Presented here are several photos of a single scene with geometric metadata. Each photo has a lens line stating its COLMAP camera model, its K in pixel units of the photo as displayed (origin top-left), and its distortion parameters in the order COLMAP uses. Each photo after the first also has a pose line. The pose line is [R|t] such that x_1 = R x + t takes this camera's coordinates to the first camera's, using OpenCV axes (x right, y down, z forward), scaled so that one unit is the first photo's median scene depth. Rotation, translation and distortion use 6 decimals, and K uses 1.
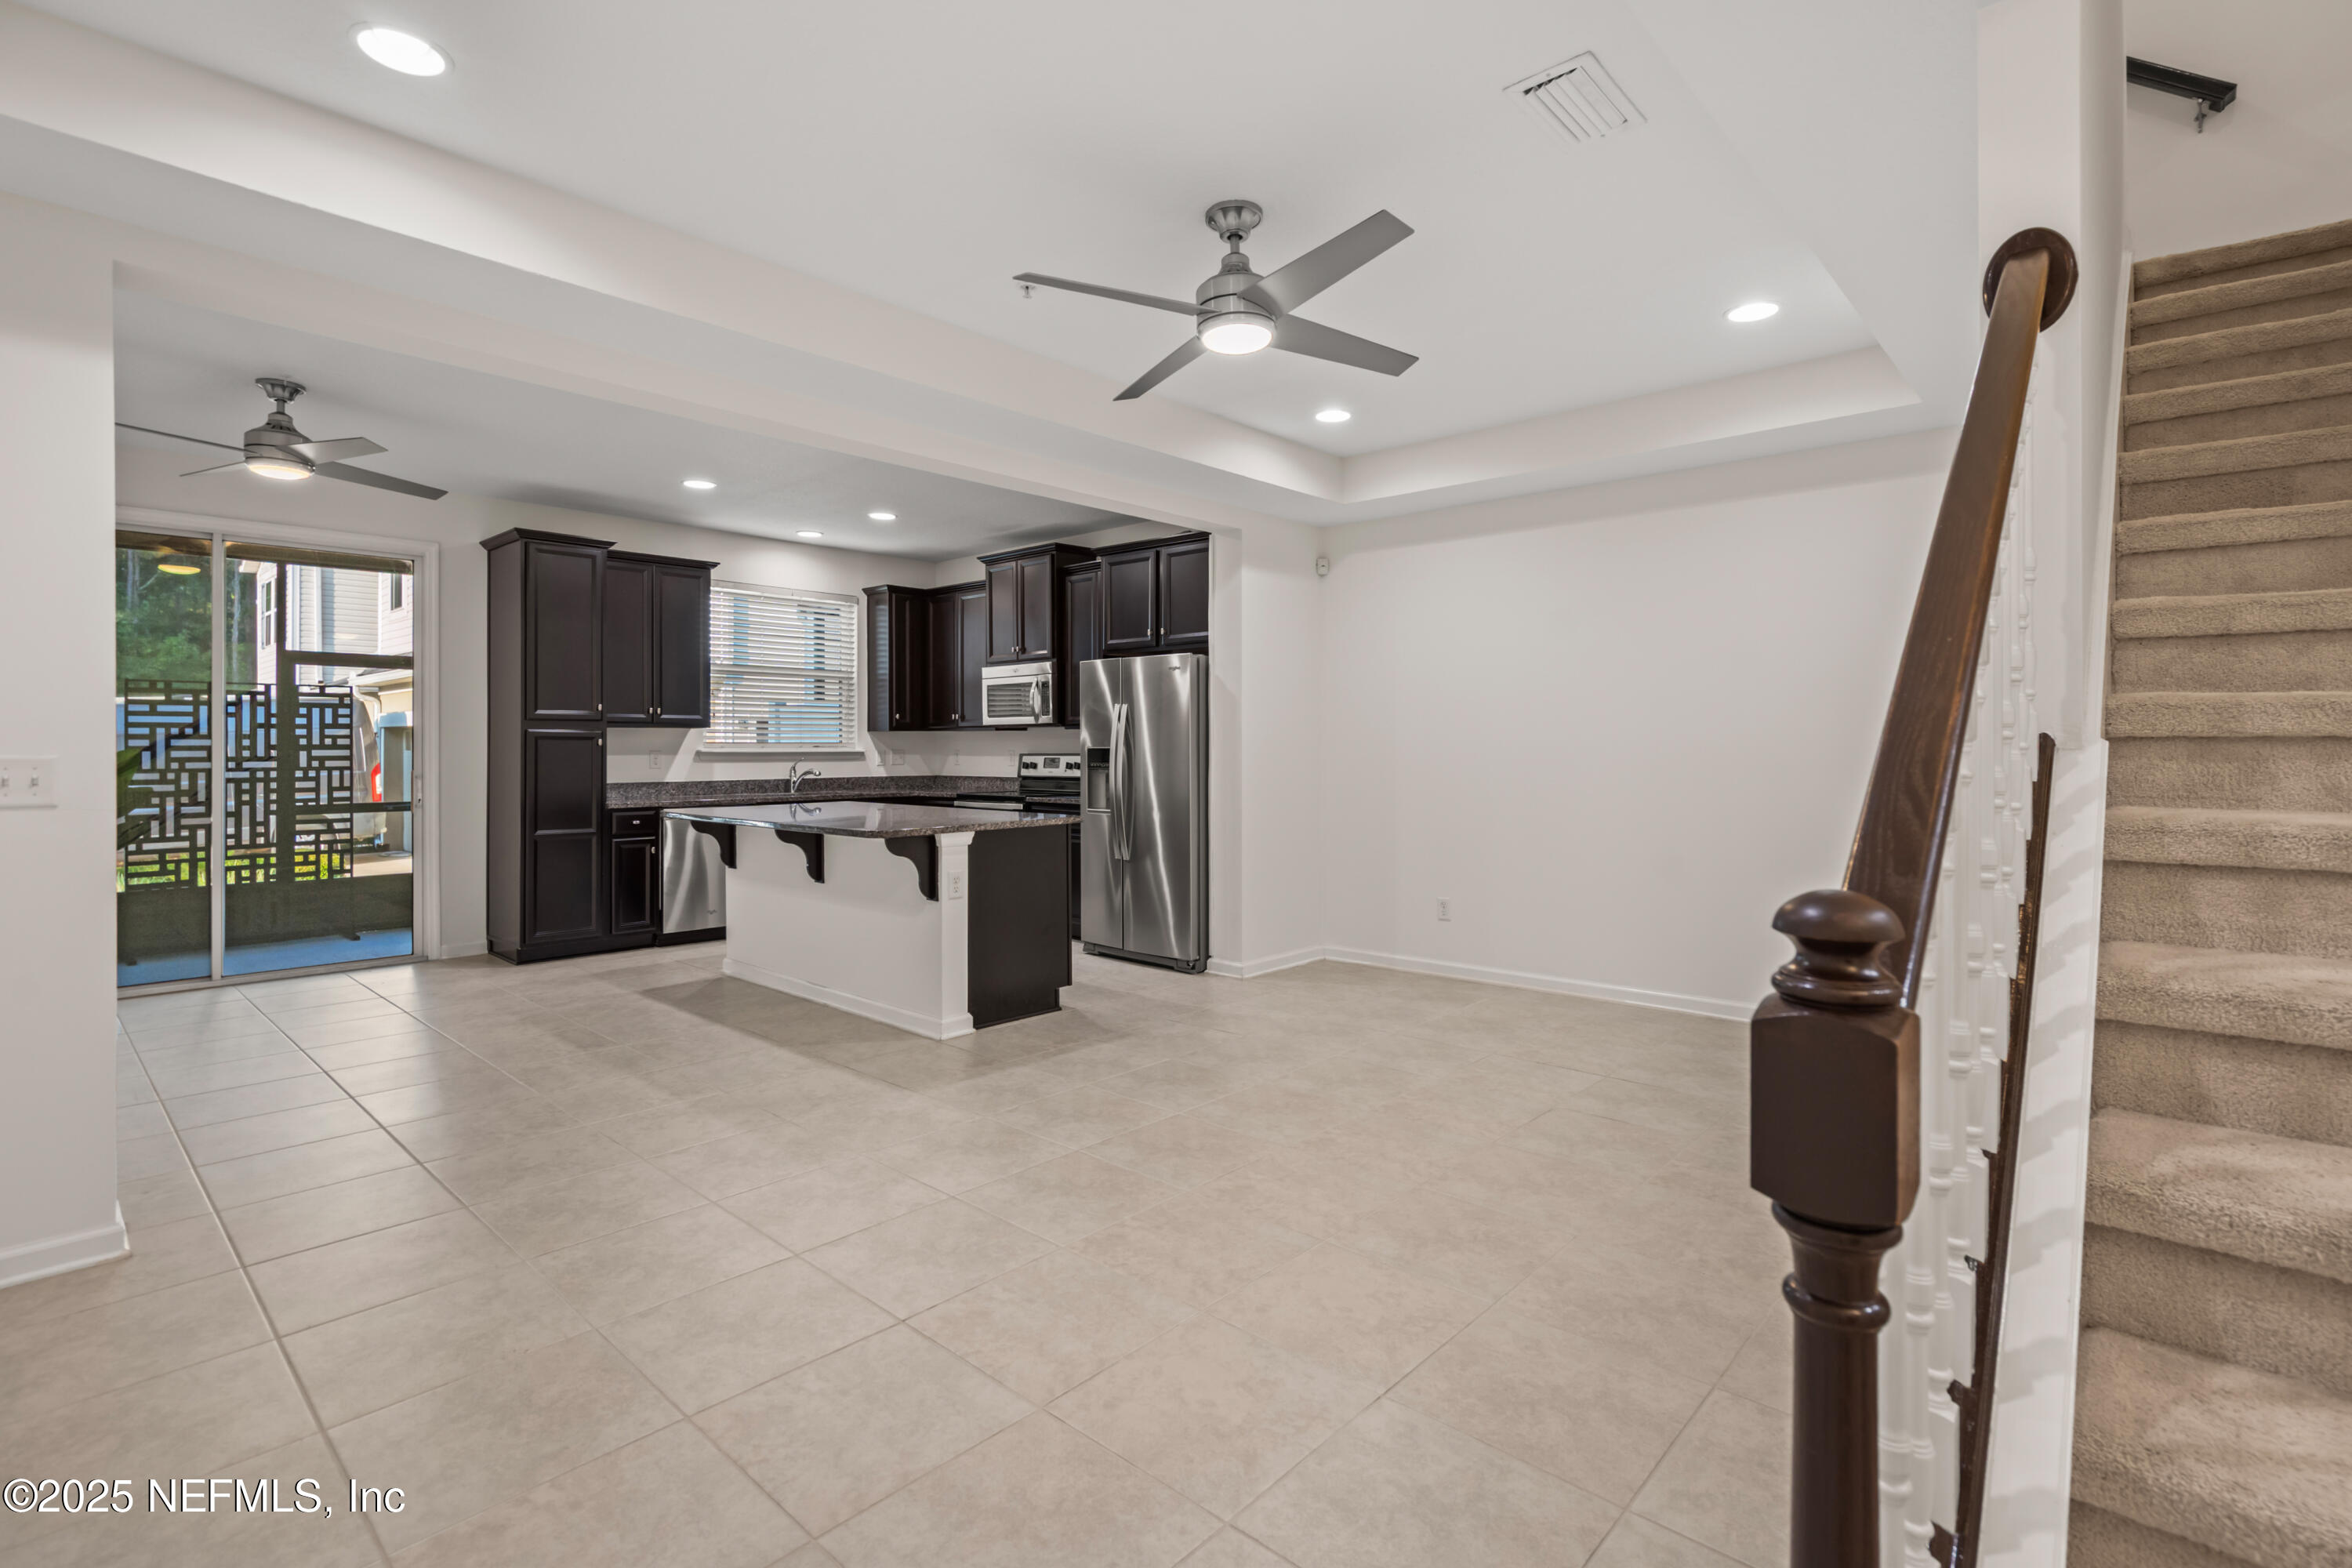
lens RADIAL K [[1092.7, 0, 1181.0], [0, 1092.7, 743.9], [0, 0, 1]] dist [-0.001360, 0.000048]
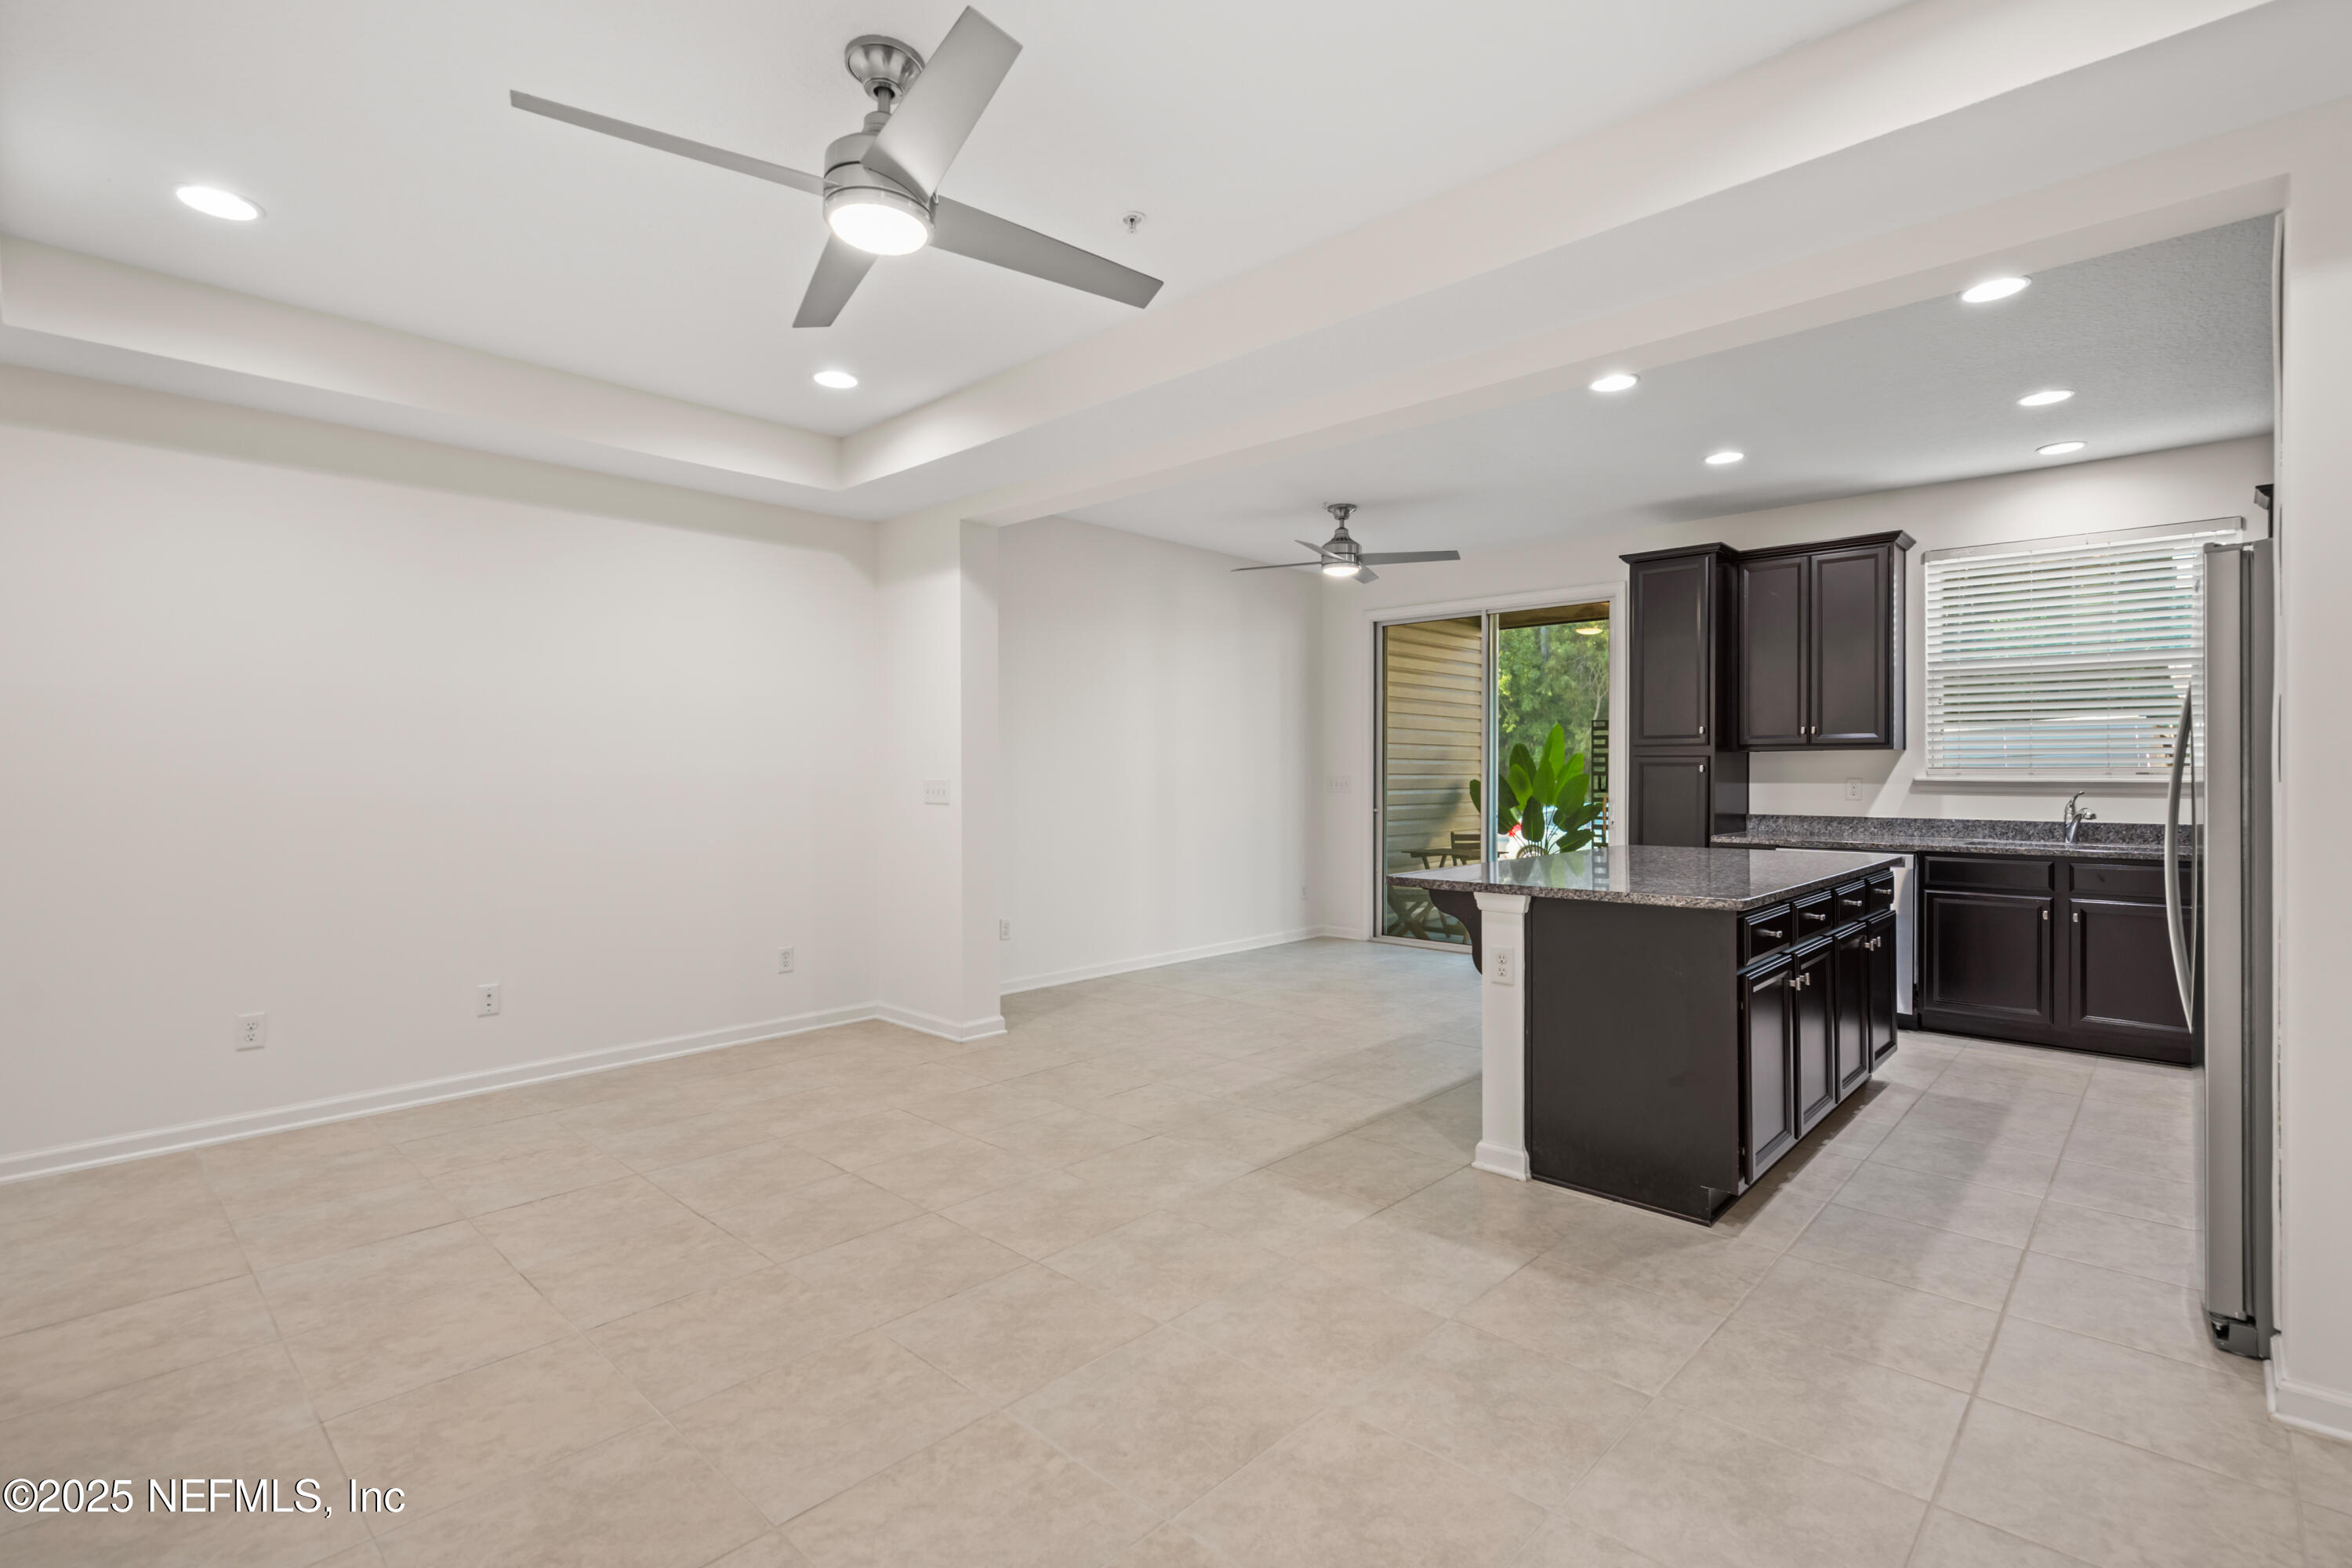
lens RADIAL K [[1084.2, 0, 1185.2], [0, 1084.2, 769.3], [0, 0, 1]] dist [-0.001280, 0.000617]
pose [[-0.013025, -0.000783, -0.999915, 0.324629], [0.002509, 0.999997, -0.000816, -0.001043], [0.999912, -0.002520, -0.013023, 0.501072]]
